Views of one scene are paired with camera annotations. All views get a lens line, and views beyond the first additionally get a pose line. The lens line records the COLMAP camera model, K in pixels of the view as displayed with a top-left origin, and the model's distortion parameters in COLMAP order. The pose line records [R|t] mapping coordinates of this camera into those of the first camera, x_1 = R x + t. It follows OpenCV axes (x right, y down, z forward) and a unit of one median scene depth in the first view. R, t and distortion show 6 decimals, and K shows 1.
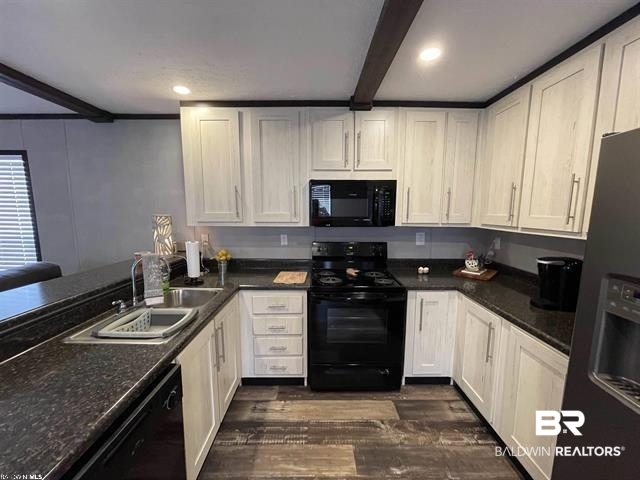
lens RADIAL K [[256.3, 0, 319.0], [0, 256.3, 242.8], [0, 0, 1]] dist [0.002234, 0.000042]
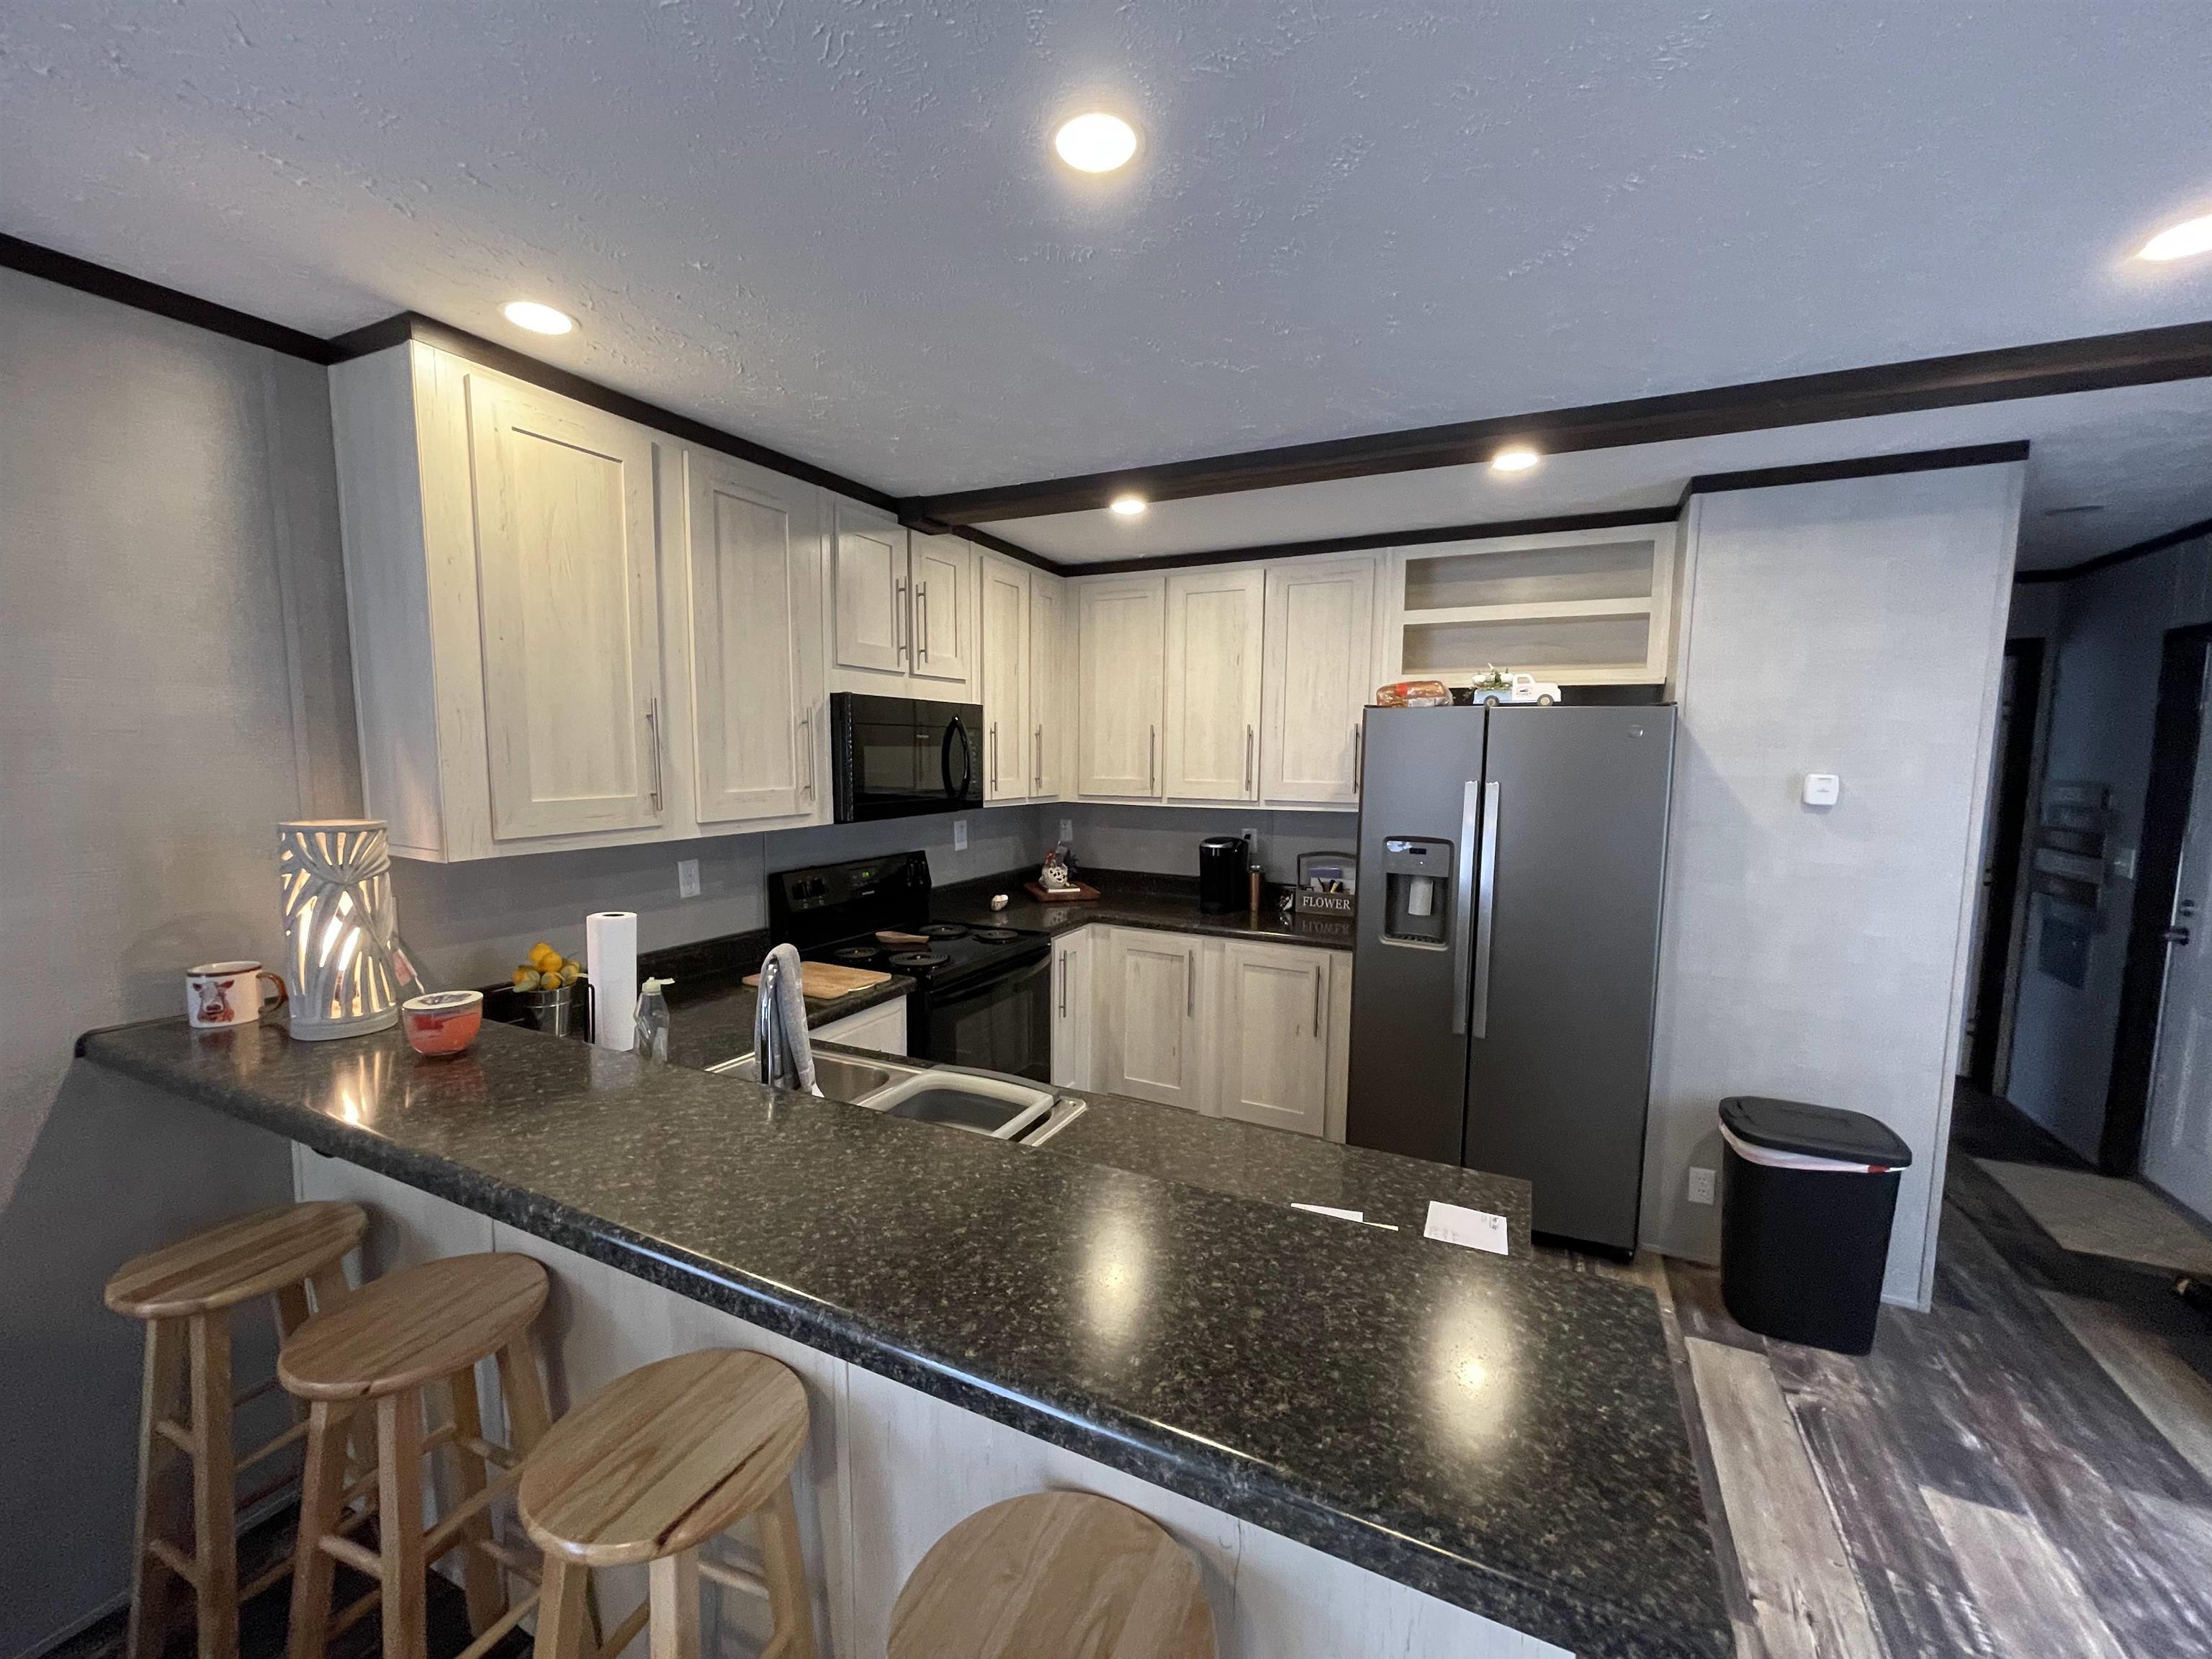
lens RADIAL K [[885.7, 0, 1102.5], [0, 885.7, 839.1], [0, 0, 1]] dist [0.002234, 0.000042]
pose [[0.448209, -0.089439, 0.889443, -0.969975], [0.101877, 0.993610, 0.048576, -0.066356], [-0.888105, 0.068842, 0.454457, 0.131171]]
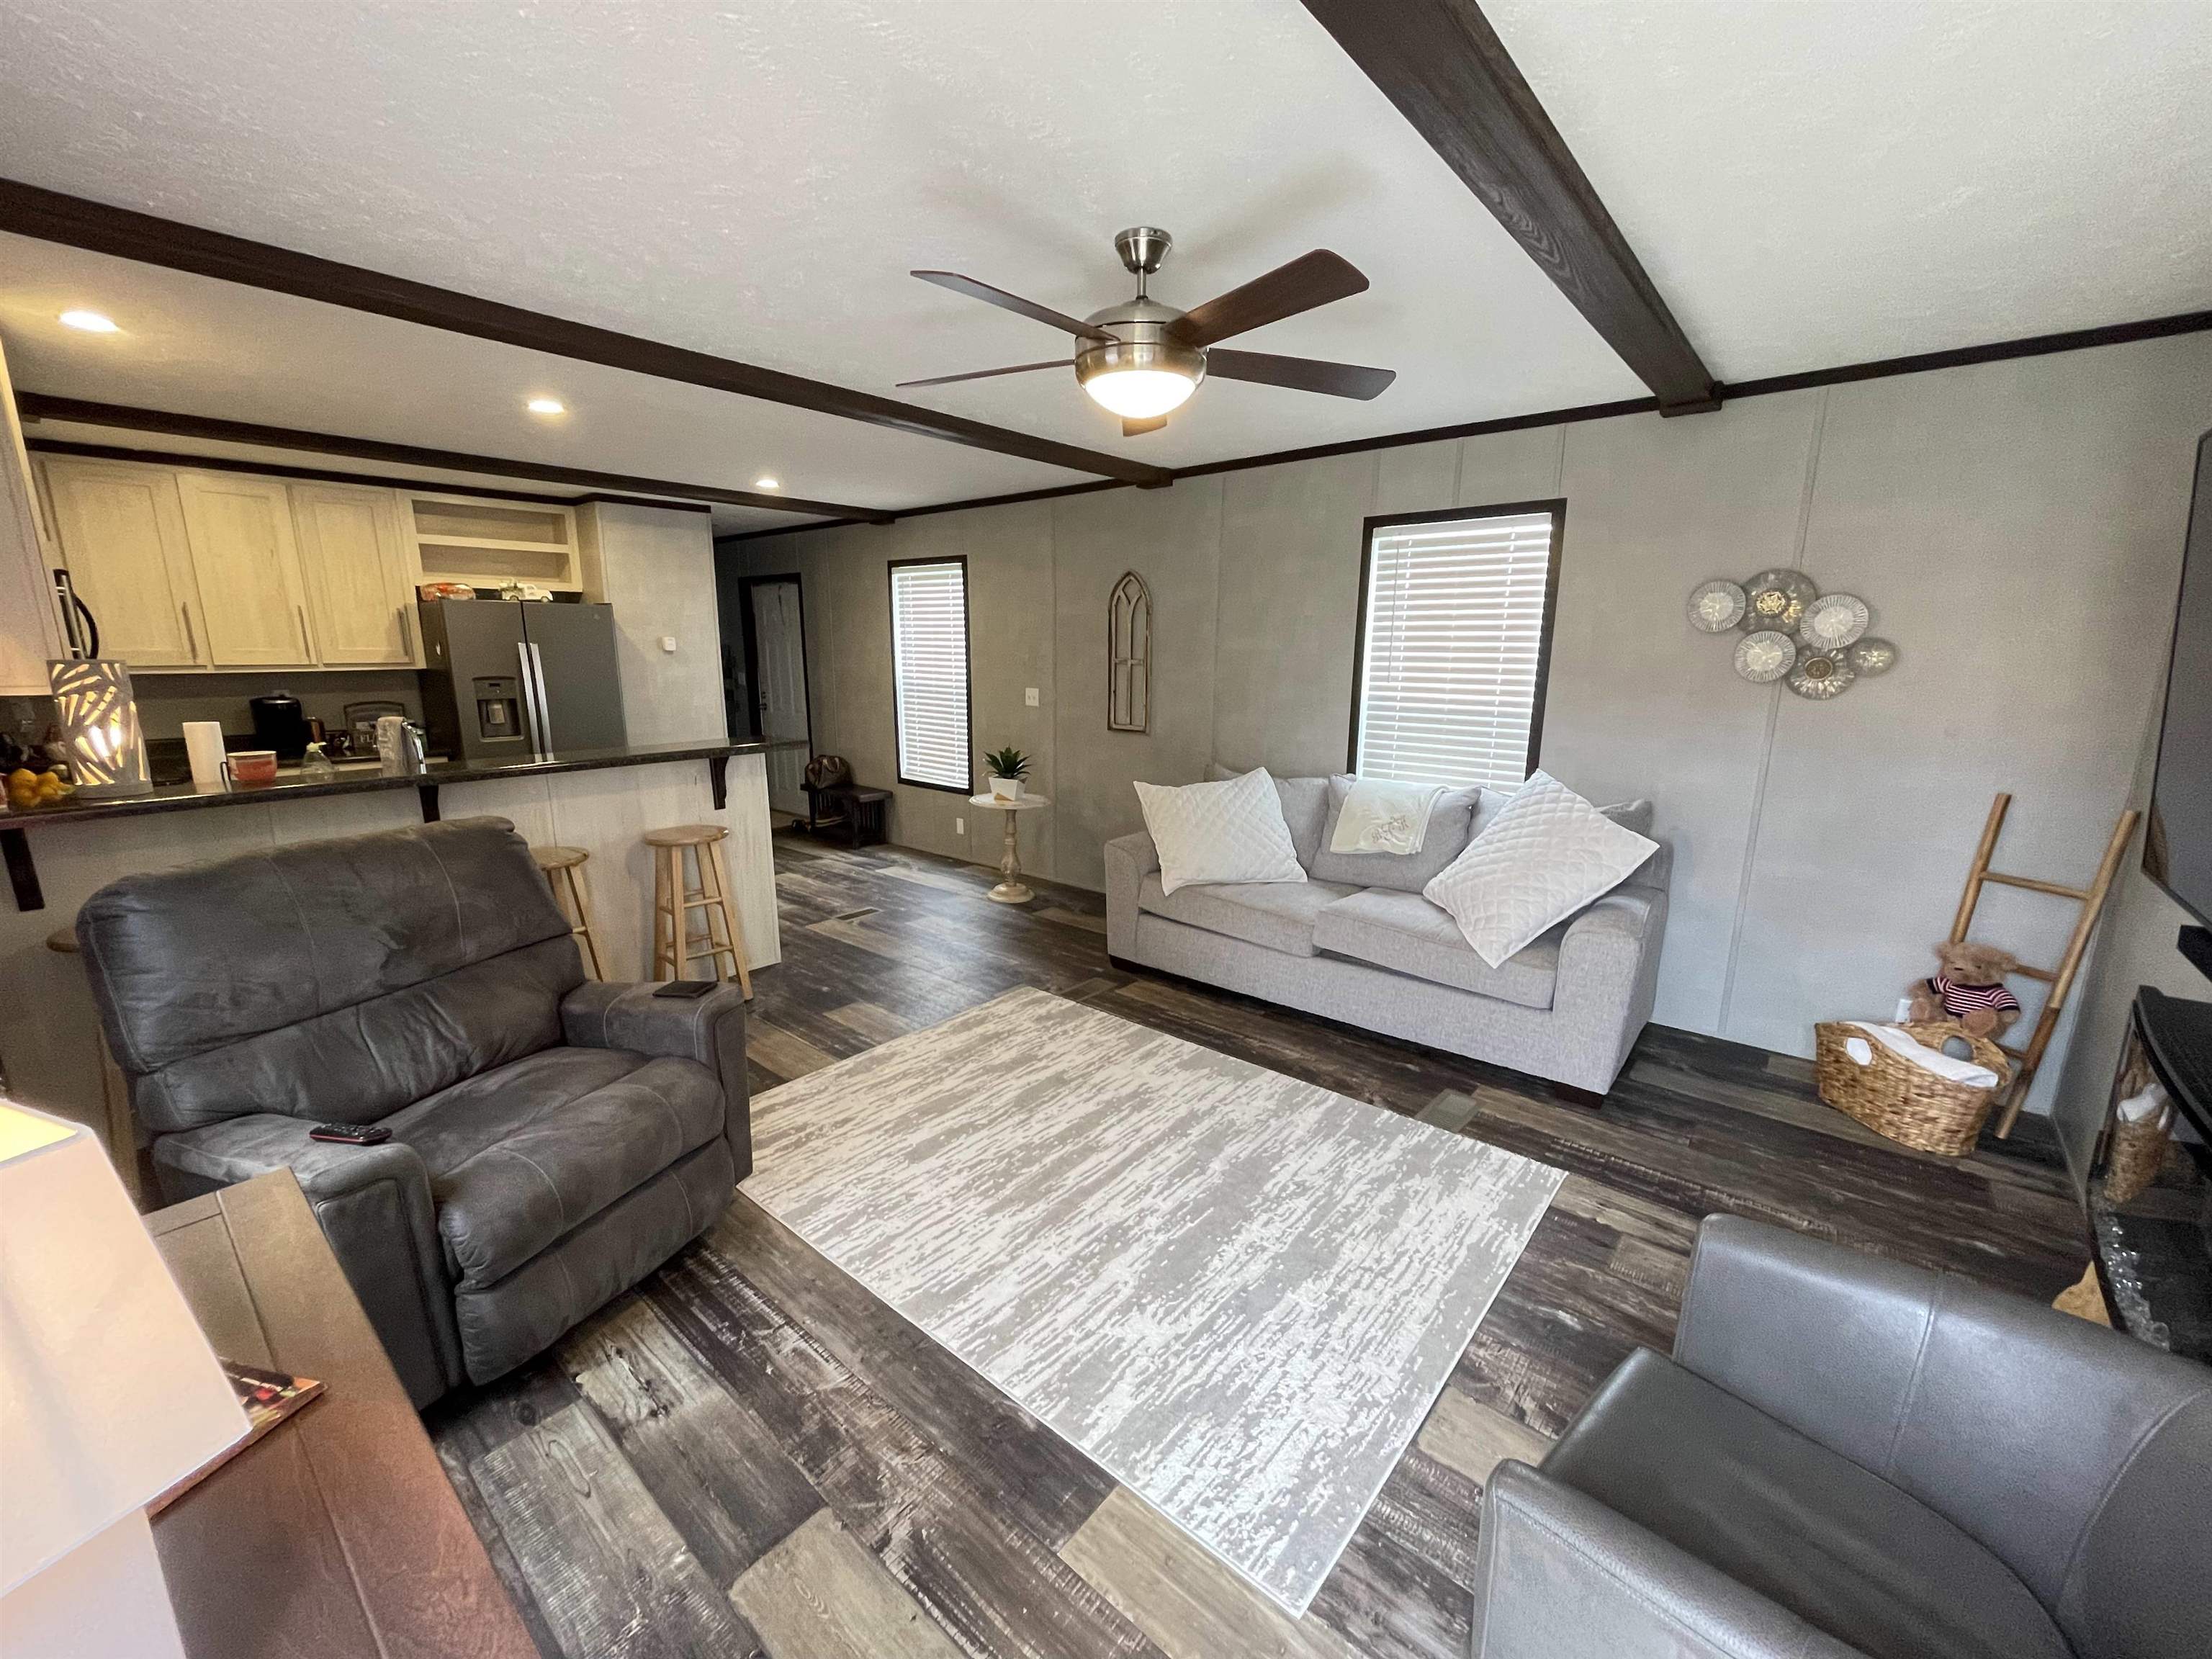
lens RADIAL K [[885.7, 0, 1102.5], [0, 885.7, 839.1], [0, 0, 1]] dist [0.002234, 0.000042]
pose [[-0.752014, -0.144328, 0.643152, -2.286200], [0.079508, 0.948747, 0.305871, -0.134056], [-0.654335, 0.281155, -0.701996, 0.993330]]
